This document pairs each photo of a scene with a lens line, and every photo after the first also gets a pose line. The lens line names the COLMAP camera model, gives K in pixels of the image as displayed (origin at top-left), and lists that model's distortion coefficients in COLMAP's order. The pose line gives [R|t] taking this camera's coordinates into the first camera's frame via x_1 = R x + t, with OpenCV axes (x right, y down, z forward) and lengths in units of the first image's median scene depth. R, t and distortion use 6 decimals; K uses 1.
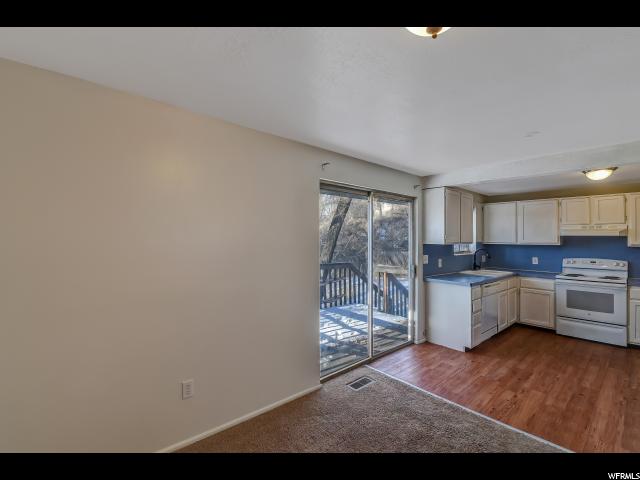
lens RADIAL K [[290.1, 0, 320.0], [0, 290.1, 240.0], [0, 0, 1]] dist [-0.000302, -0.000026]
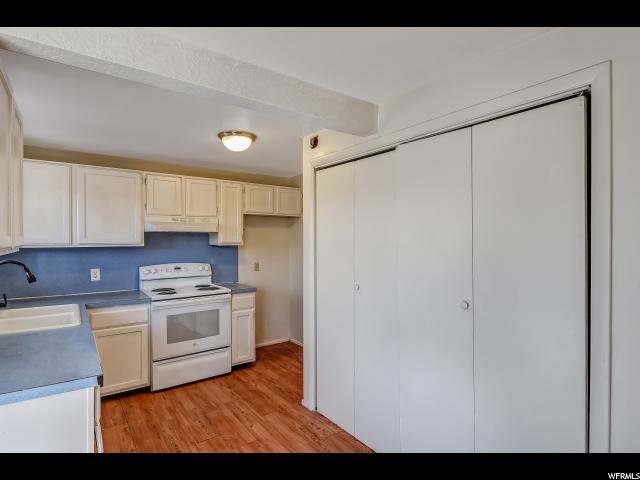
lens RADIAL K [[337.5, 0, 320.0], [0, 337.5, 240.0], [0, 0, 1]] dist [0.003201, 0.000702]
pose [[0.088642, -0.012152, 0.995989, 0.145435], [0.005145, 0.999918, 0.011742, -0.002832], [-0.996050, 0.004084, 0.088698, 0.610369]]
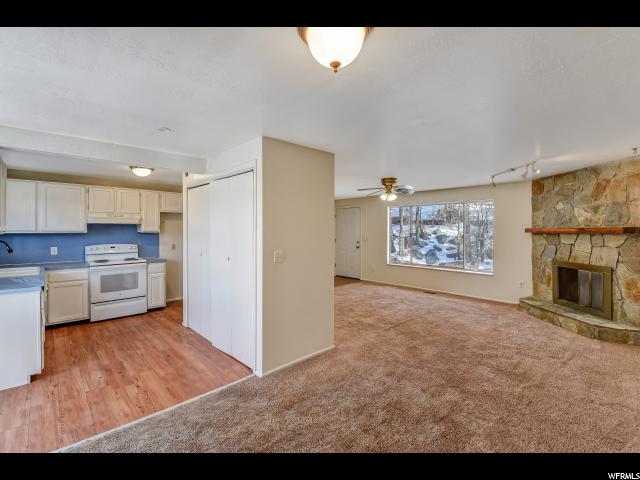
lens RADIAL K [[292.9, 0, 318.6], [0, 292.9, 228.5], [0, 0, 1]] dist [-0.003824, -0.006318]
pose [[-0.025644, -0.005935, 0.999654, -0.205411], [0.002191, 0.999980, 0.005993, -0.000554], [-0.999669, 0.002344, -0.025630, 0.259631]]
